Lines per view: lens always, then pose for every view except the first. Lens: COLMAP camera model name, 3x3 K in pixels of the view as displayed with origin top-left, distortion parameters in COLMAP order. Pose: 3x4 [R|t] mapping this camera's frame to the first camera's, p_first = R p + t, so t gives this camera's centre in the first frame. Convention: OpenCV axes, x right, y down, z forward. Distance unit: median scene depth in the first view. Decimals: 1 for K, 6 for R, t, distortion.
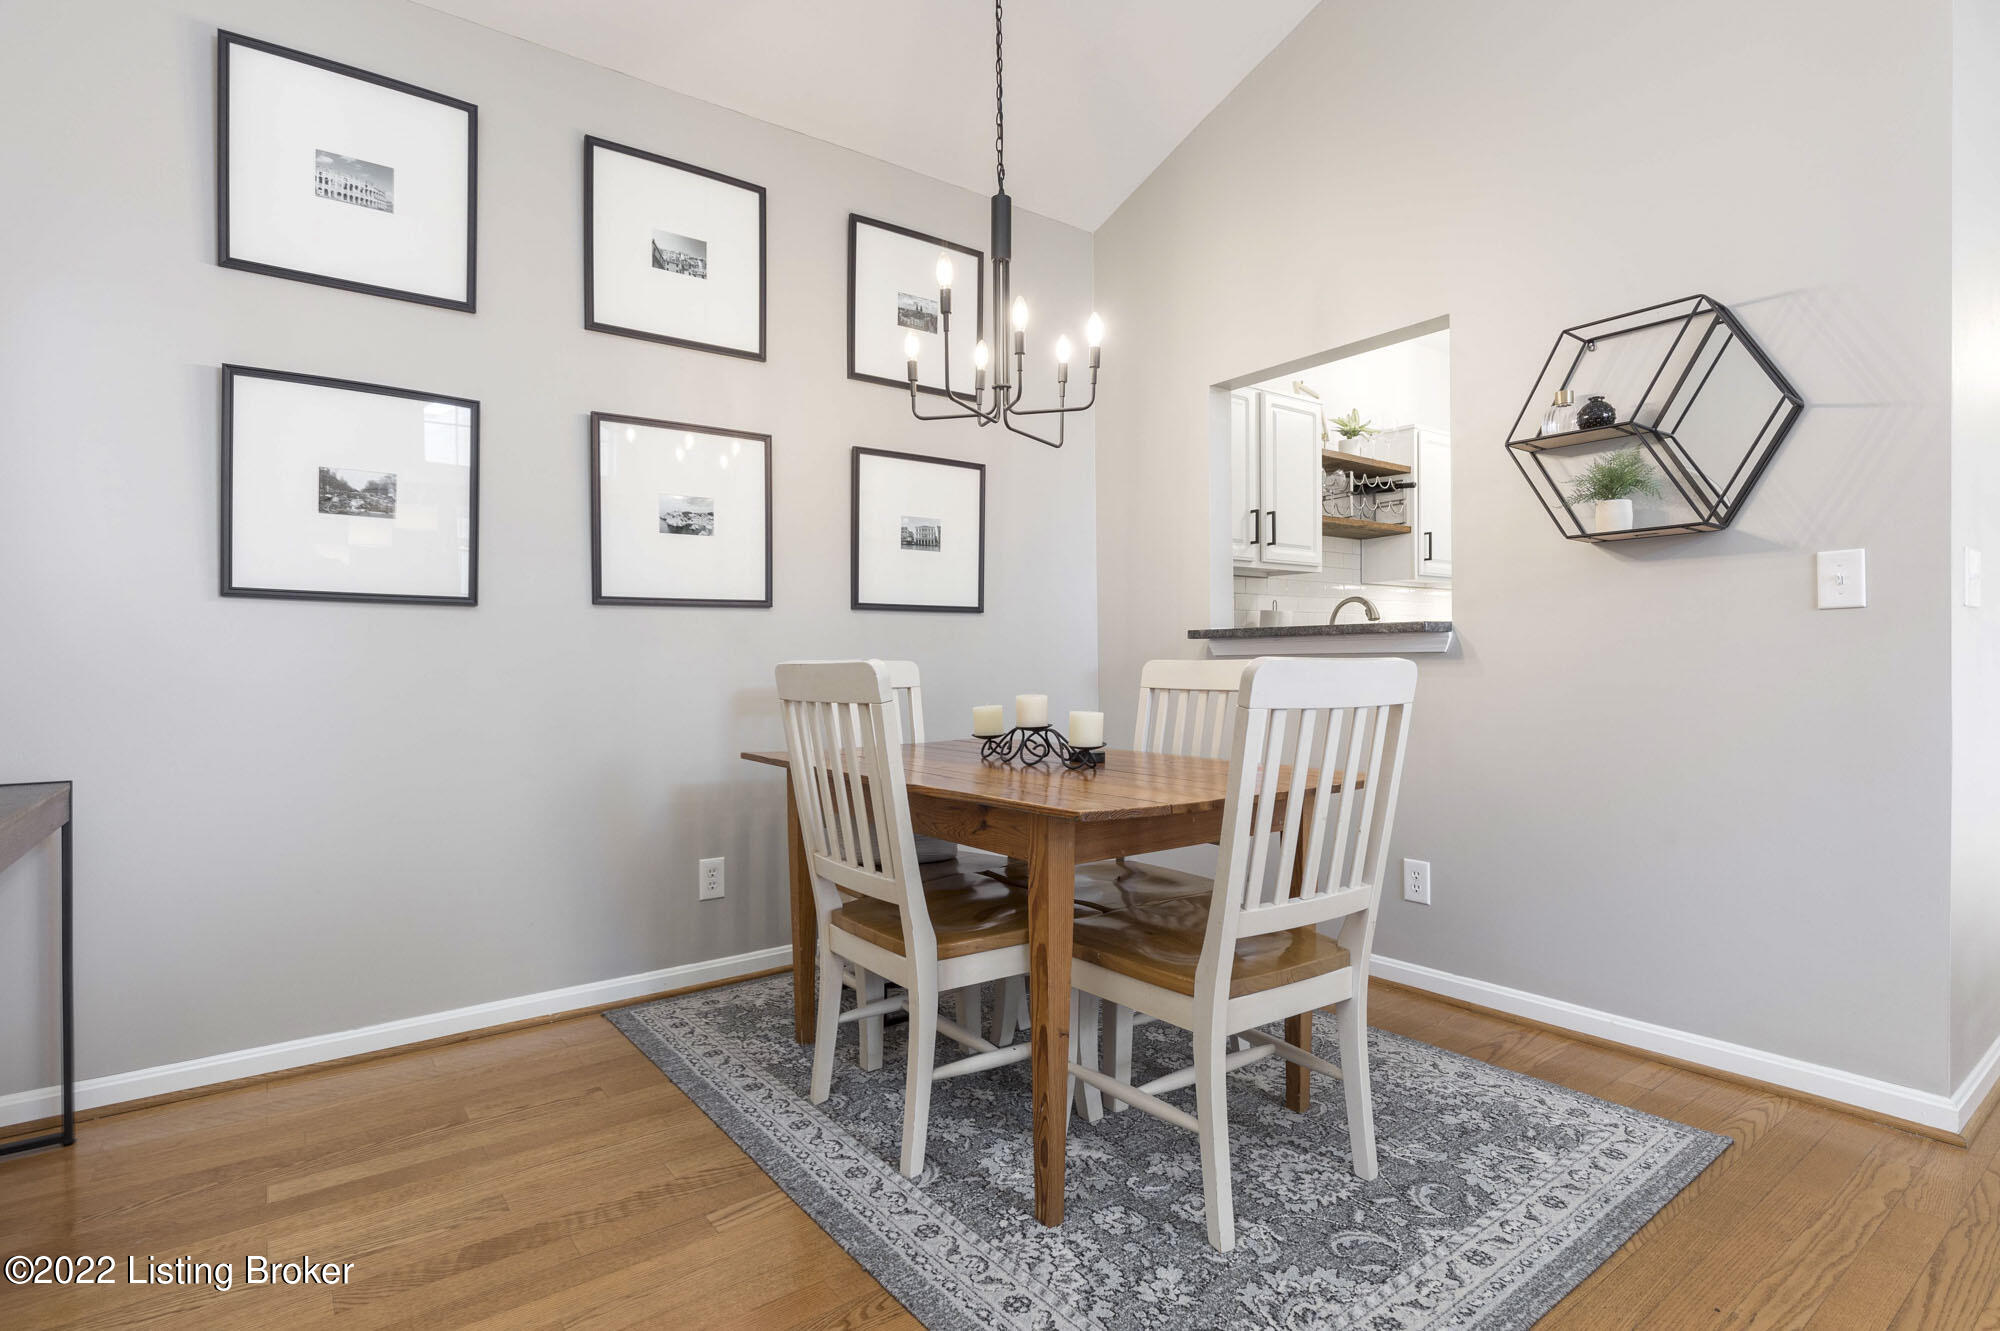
lens RADIAL K [[986.0, 0, 995.2], [0, 986.0, 670.8], [0, 0, 1]] dist [-0.001925, -0.000385]
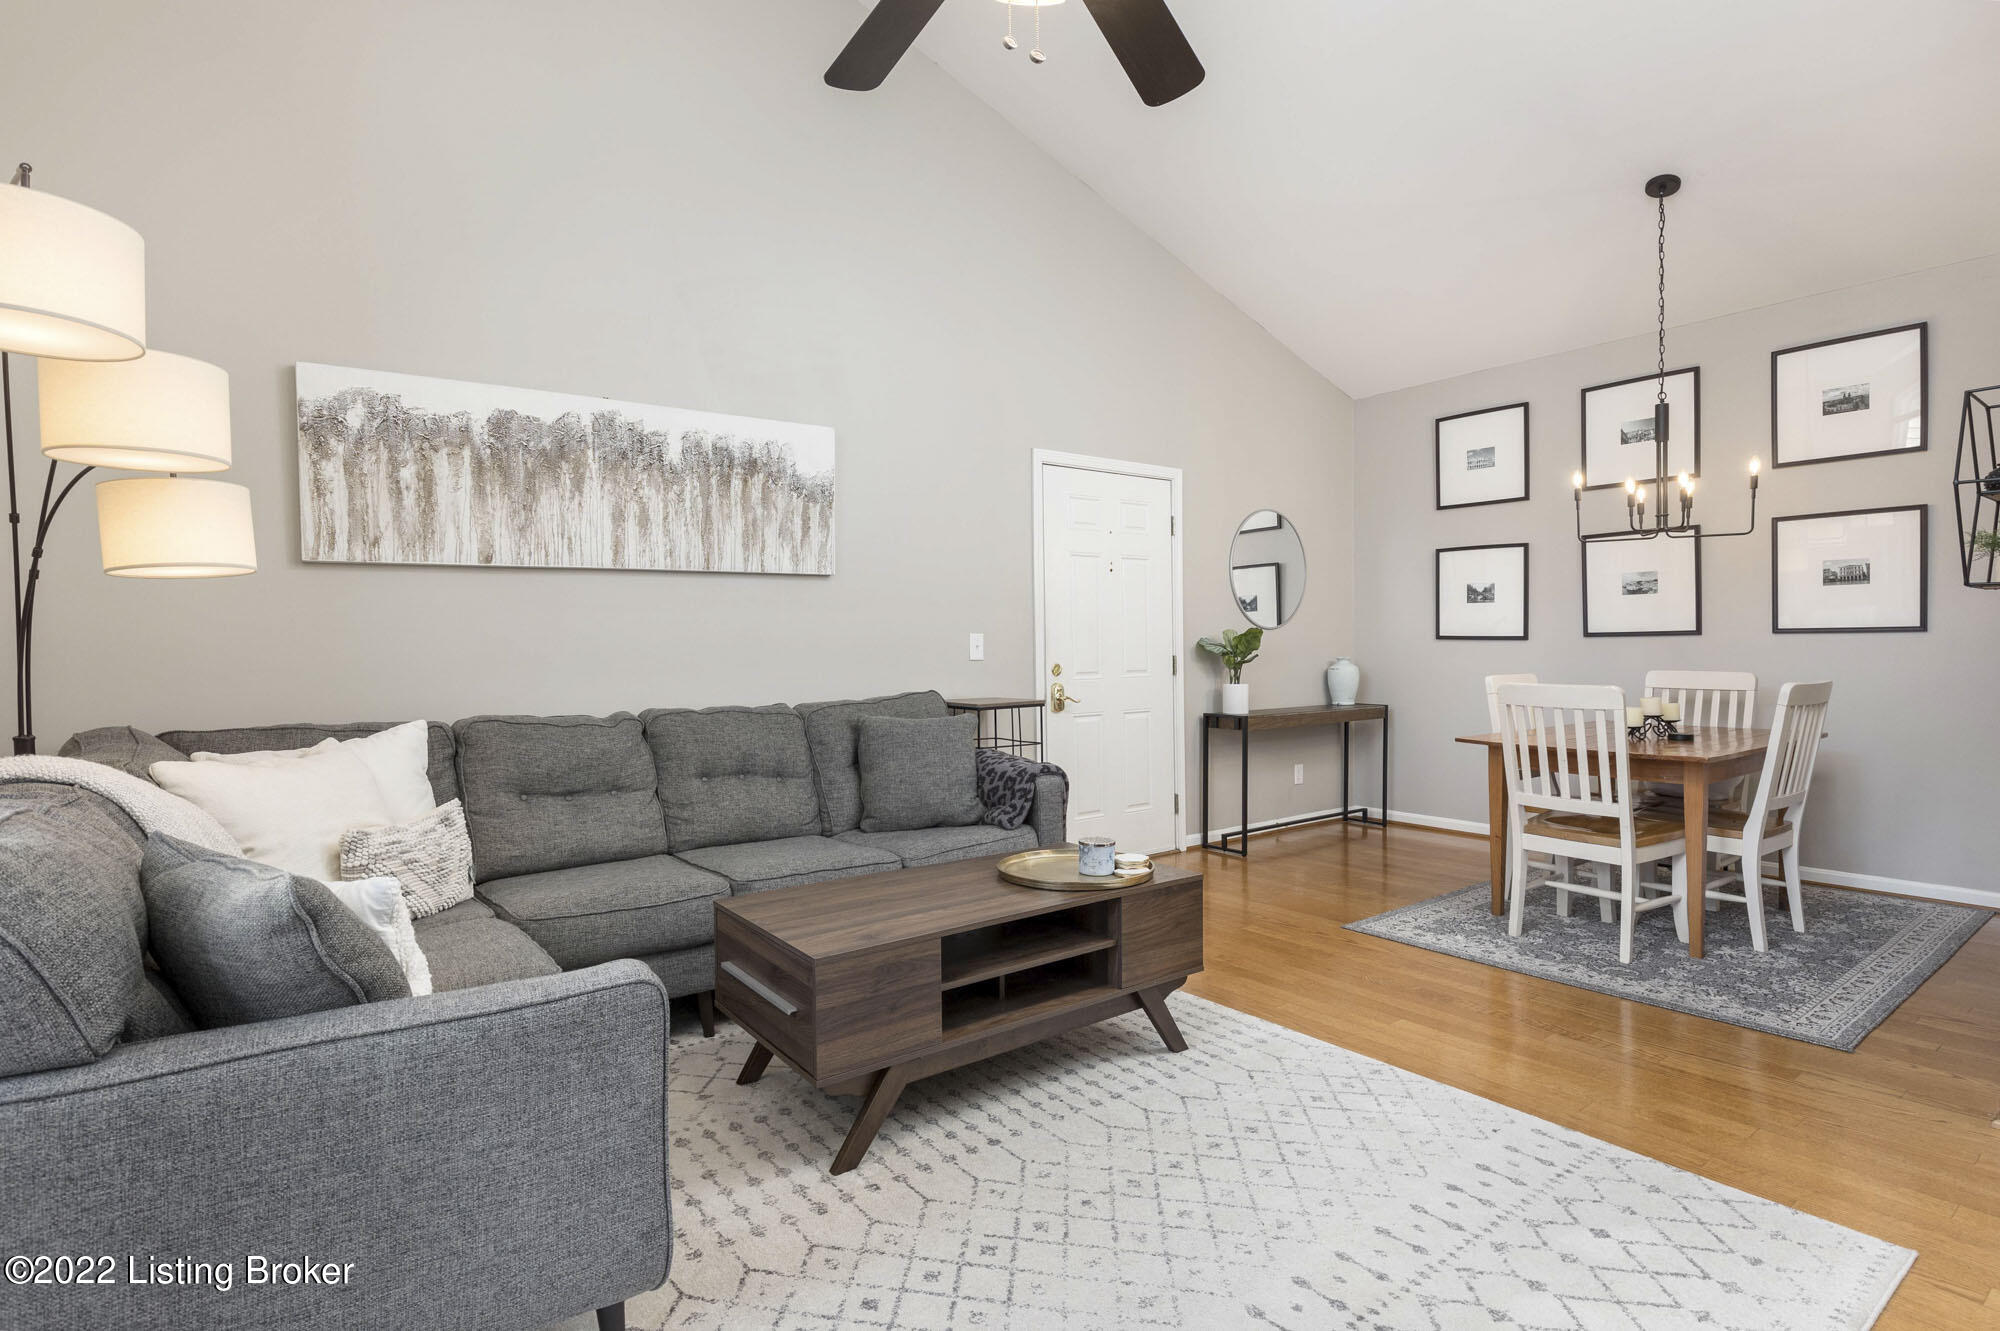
lens RADIAL K [[997.5, 0, 1001.7], [0, 997.5, 668.9], [0, 0, 1]] dist [-0.002670, -0.000867]
pose [[0.011347, 0.032751, -0.999399, 1.693155], [0.001827, 0.999461, 0.032774, -0.080742], [0.999934, -0.002197, 0.011281, -0.153846]]
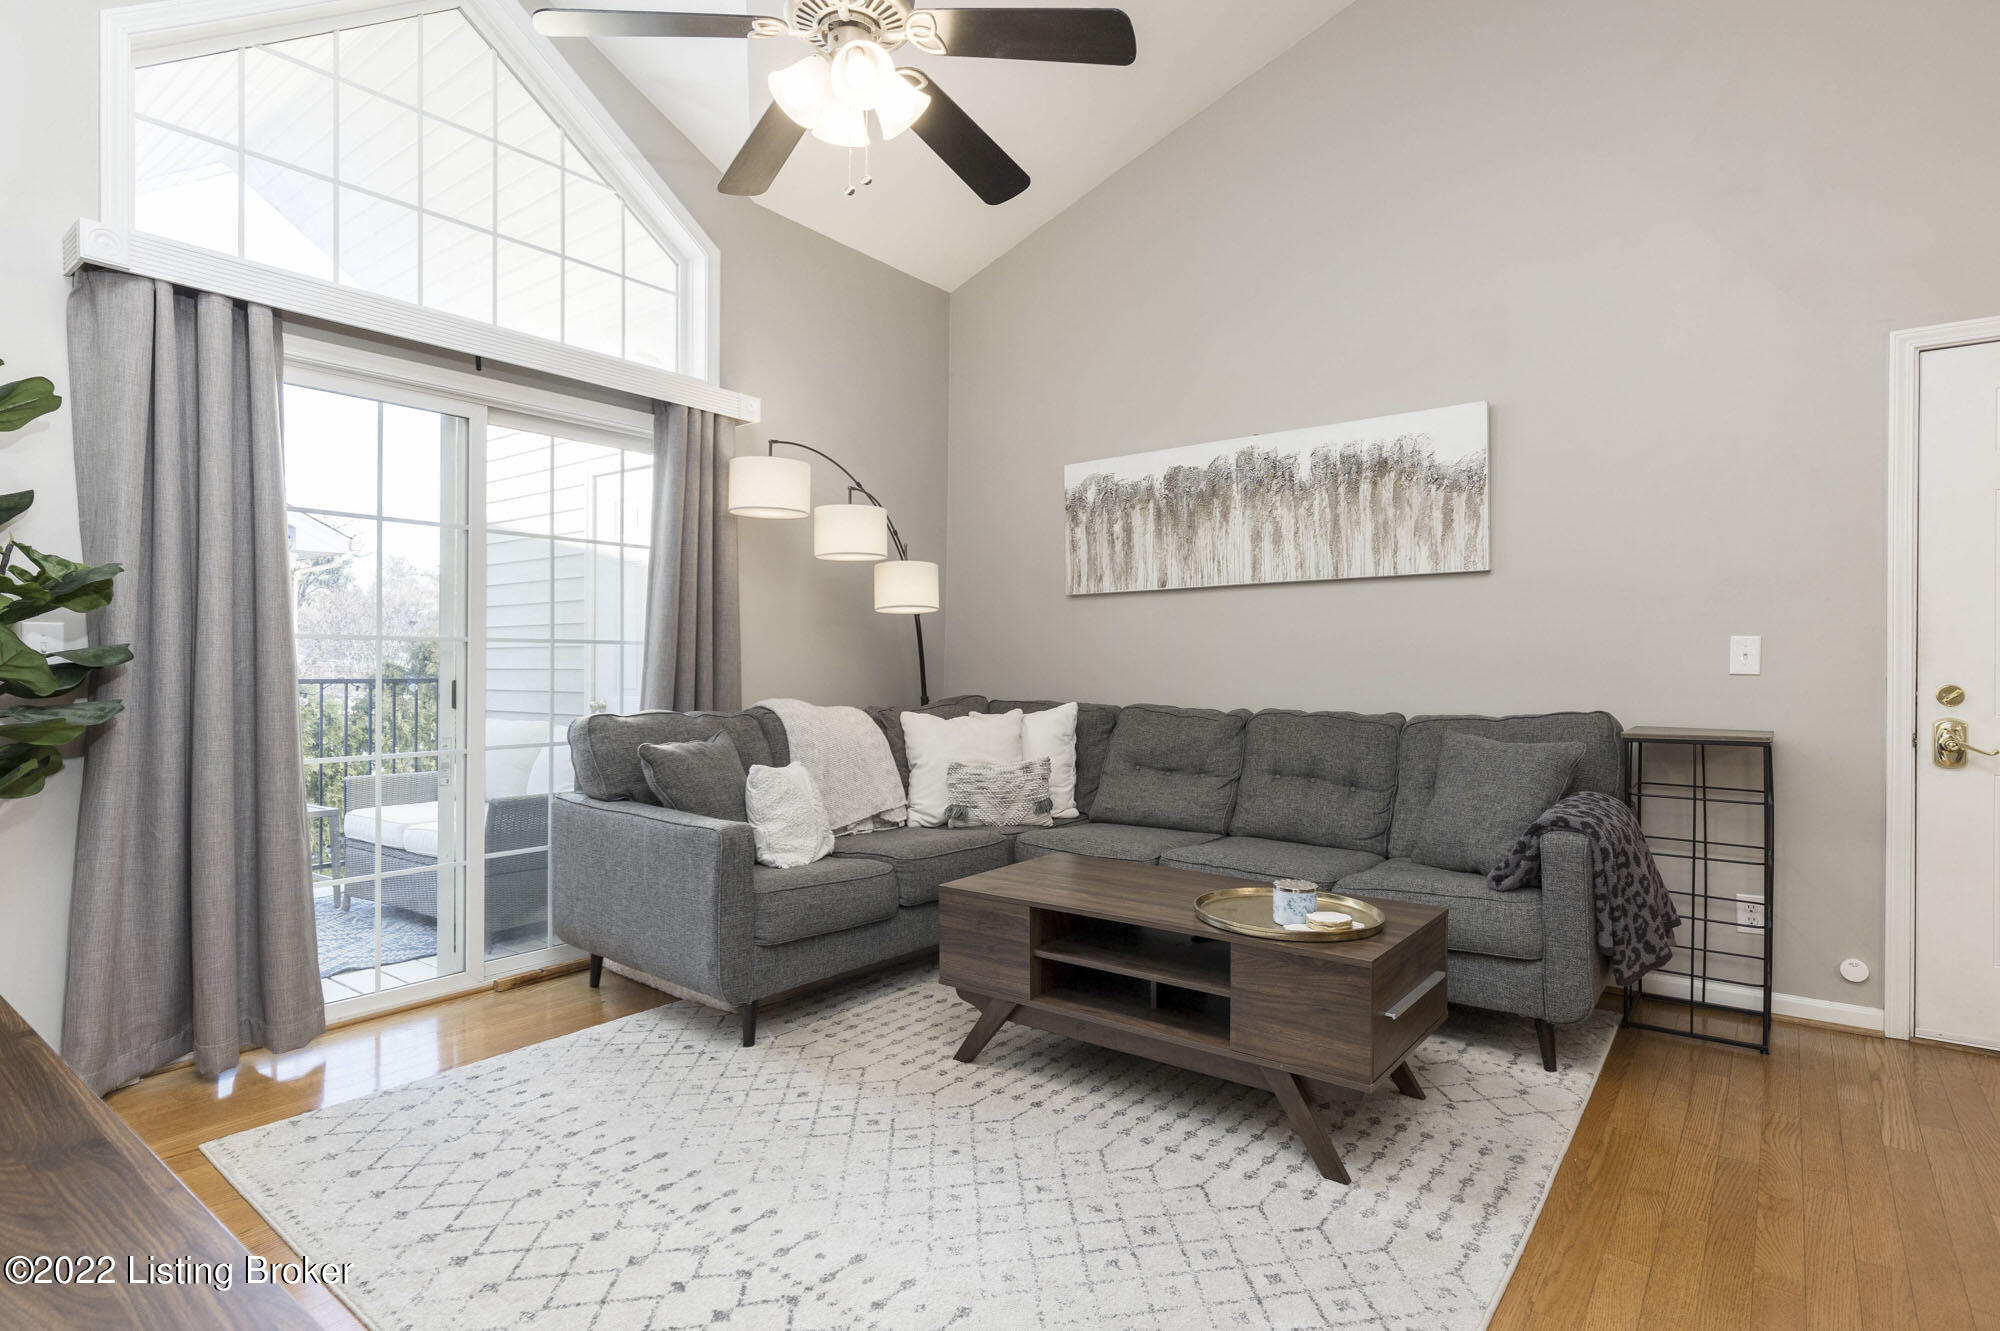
lens RADIAL K [[1031.1, 0, 1000.0], [0, 1031.1, 665.5], [0, 0, 1]] dist [-0.000242, 0.000237]
pose [[-0.963044, 0.009611, -0.269174, 1.089158], [0.005734, 0.999868, 0.015187, -0.072665], [0.269285, 0.013082, -0.962972, 0.850293]]
